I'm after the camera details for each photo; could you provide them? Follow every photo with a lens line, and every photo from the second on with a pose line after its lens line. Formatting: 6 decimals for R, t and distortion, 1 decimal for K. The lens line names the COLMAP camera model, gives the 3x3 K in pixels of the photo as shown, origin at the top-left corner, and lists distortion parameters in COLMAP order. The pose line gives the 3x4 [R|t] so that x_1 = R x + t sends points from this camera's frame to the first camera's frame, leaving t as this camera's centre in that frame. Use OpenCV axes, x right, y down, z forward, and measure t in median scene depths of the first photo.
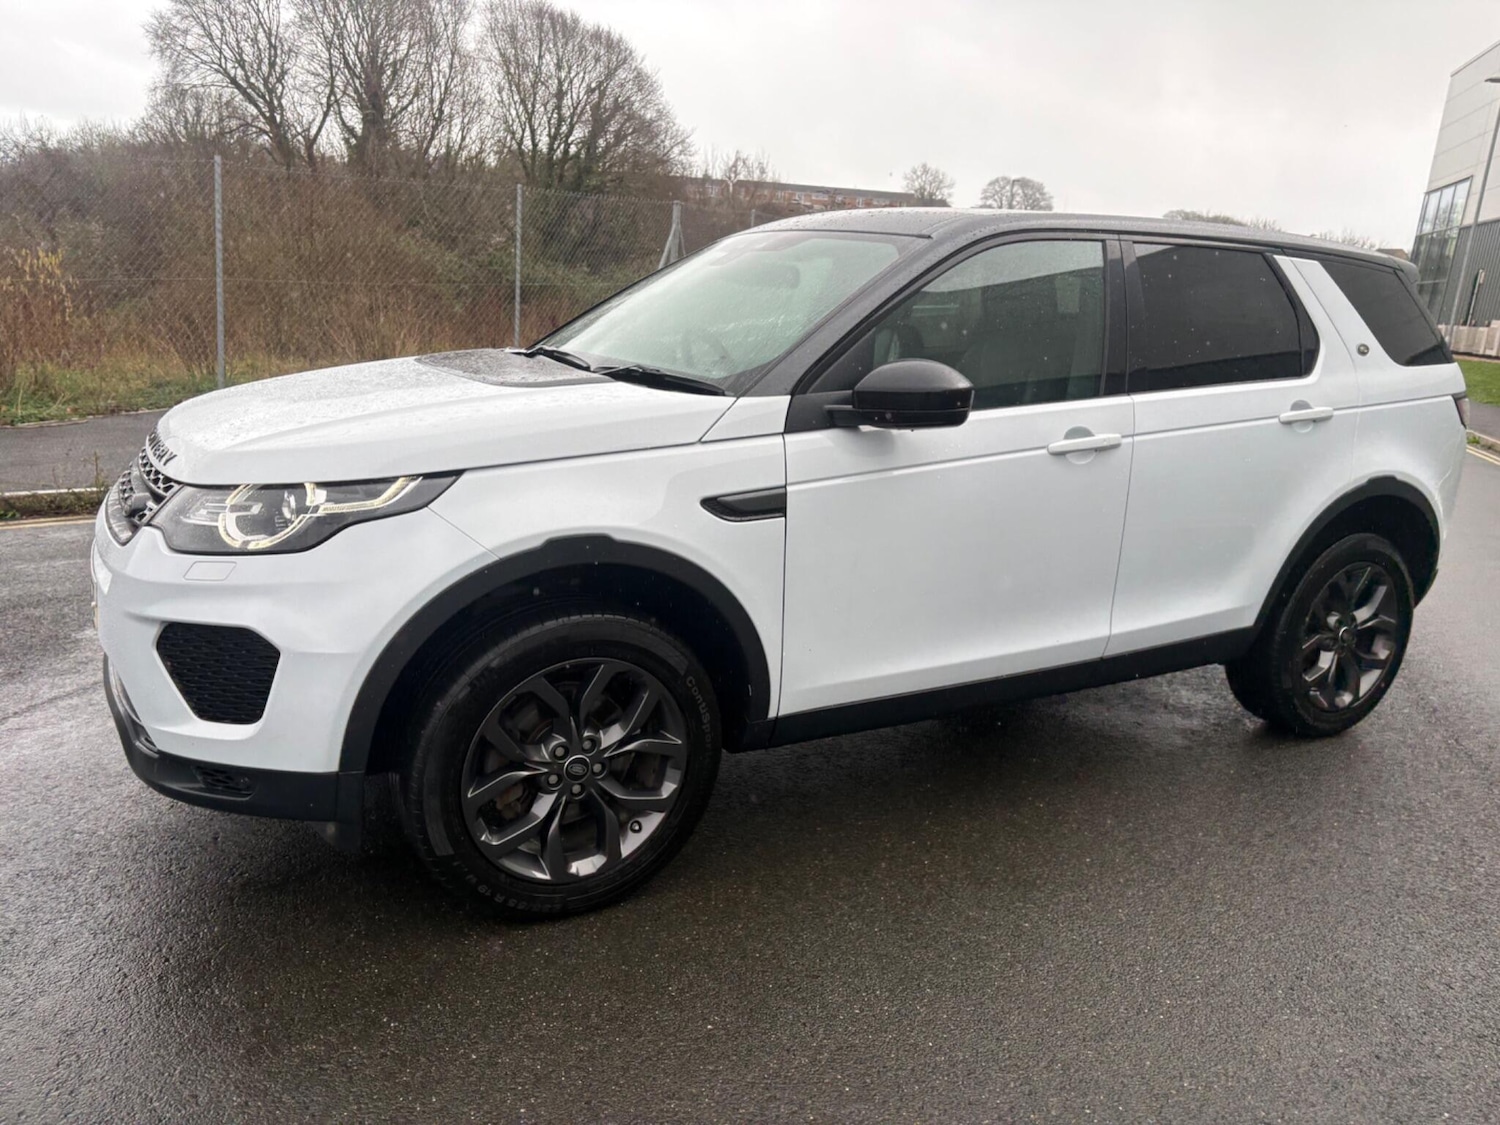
lens RADIAL K [[1119.0, 0, 750.0], [0, 1119.0, 562.5], [0, 0, 1]] dist [0.049082, -0.043985]
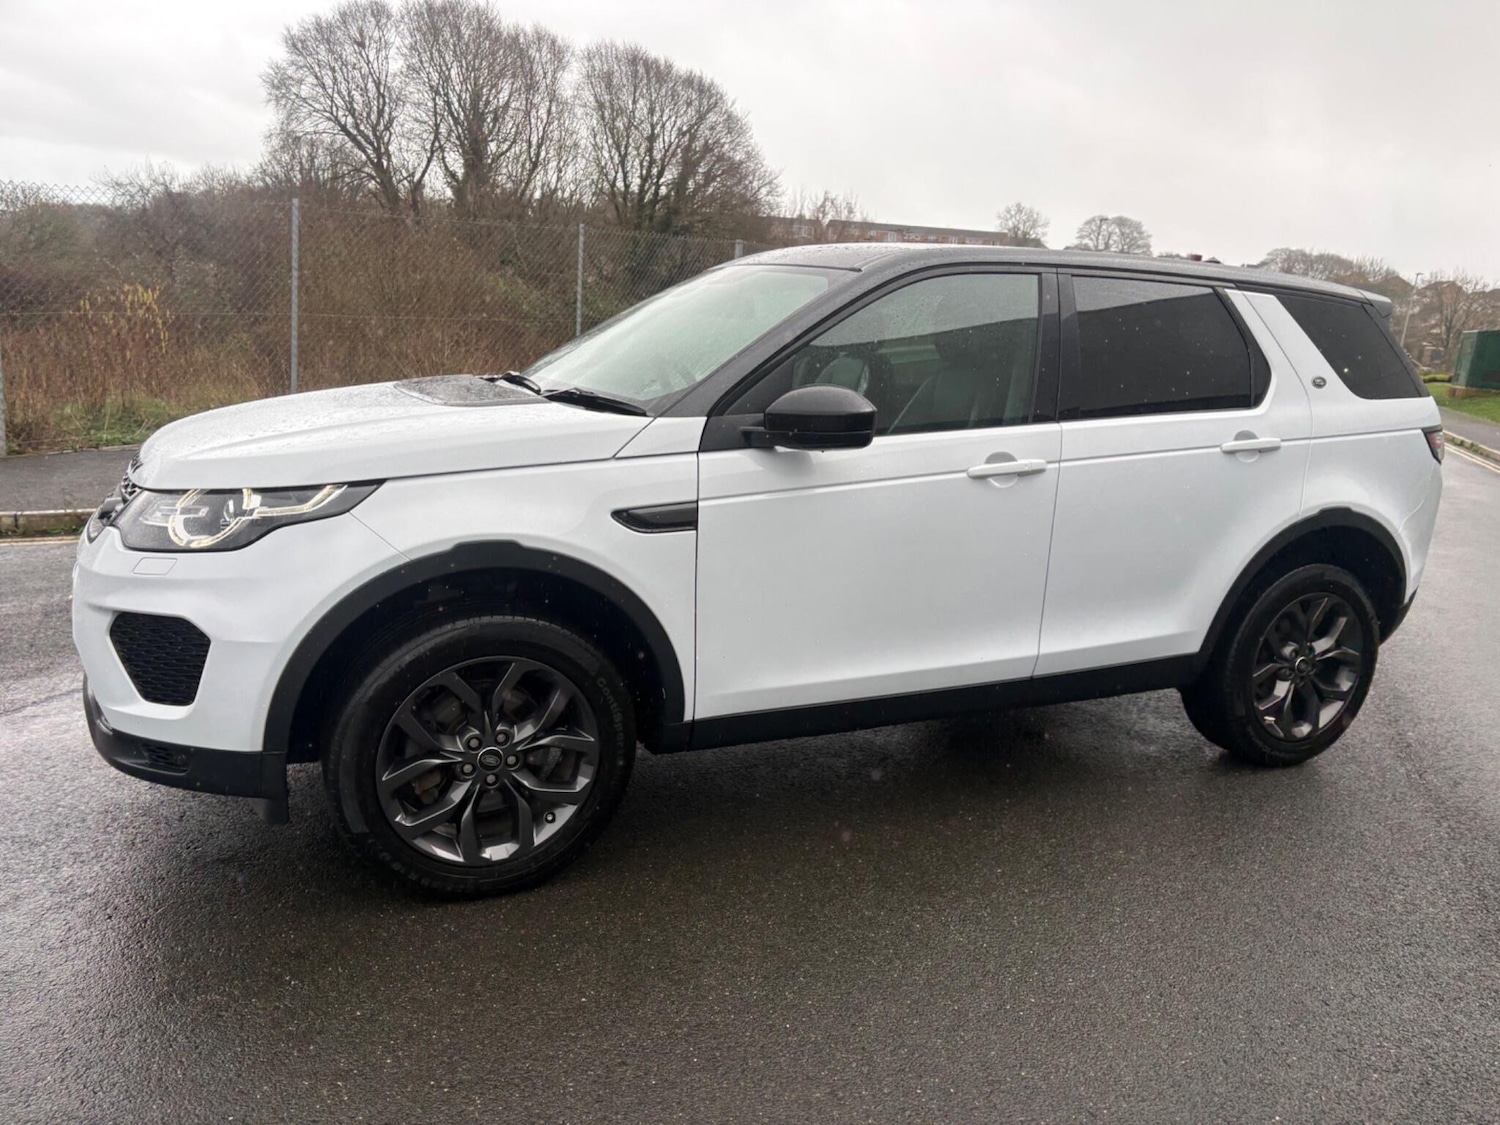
lens RADIAL K [[1116.6, 0, 761.7], [0, 1116.6, 575.5], [0, 0, 1]] dist [0.030161, -0.007620]
pose [[0.997034, 0.020935, -0.074055, 0.168077], [-0.022456, 0.999552, -0.019773, 0.021291], [0.073607, 0.021378, 0.997058, -0.049993]]
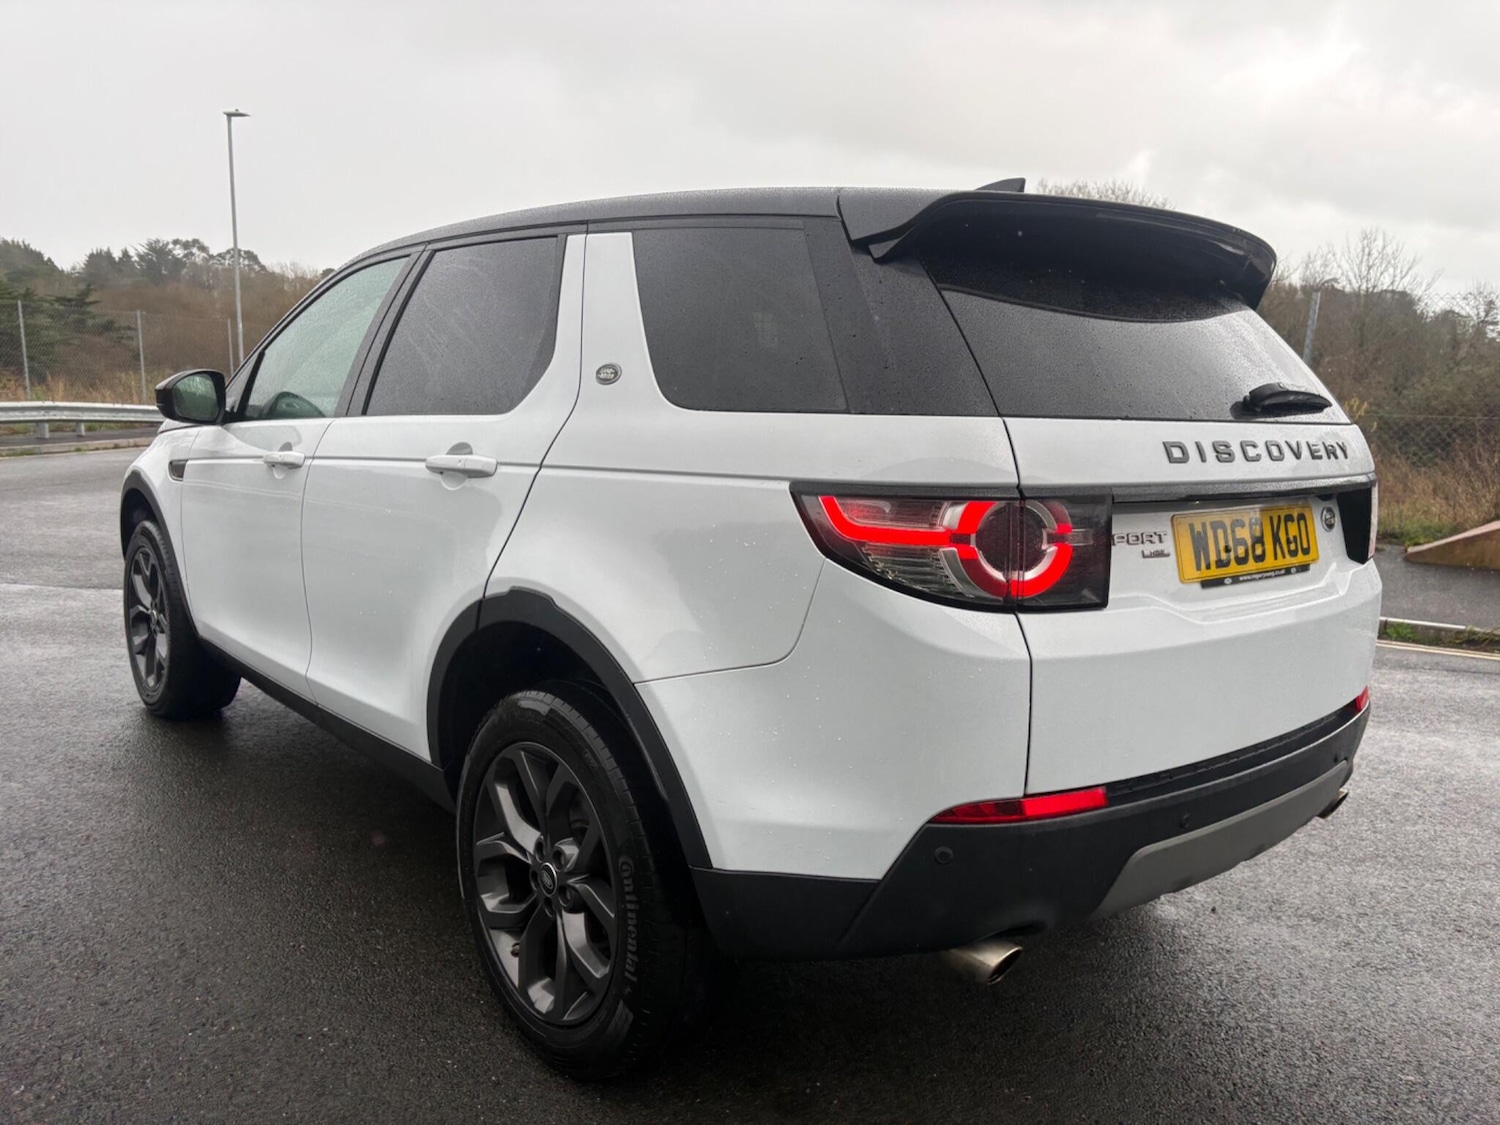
lens RADIAL K [[1114.5, 0, 768.4], [0, 1114.5, 554.5], [0, 0, 1]] dist [0.047795, -0.002483]
pose [[0.222795, 0.108865, -0.968768, 1.513344], [-0.263201, 0.963559, 0.047749, -0.204602], [0.938663, 0.244342, 0.243329, 1.317350]]
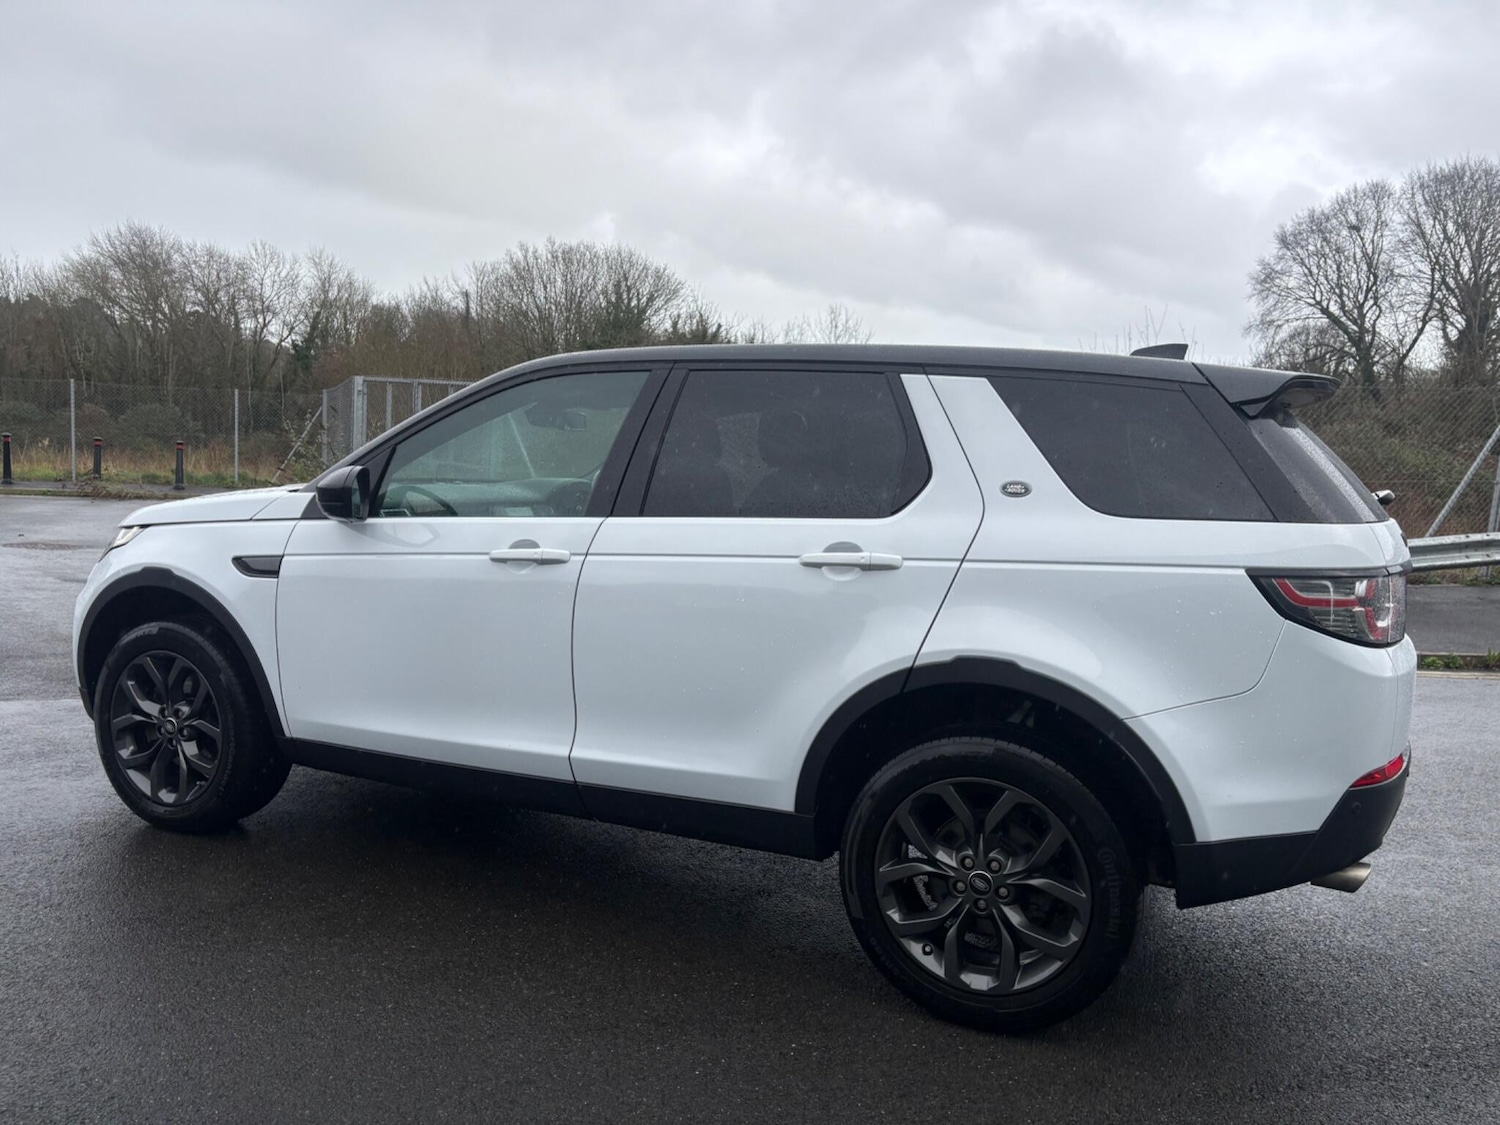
lens RADIAL K [[1119.0, 0, 750.0], [0, 1119.0, 562.5], [0, 0, 1]] dist [0.049082, -0.043985]
pose [[0.602316, 0.057890, -0.796156, 1.402031], [-0.207478, 0.974443, -0.086109, -0.058016], [0.770824, 0.217049, 0.598933, 0.599063]]
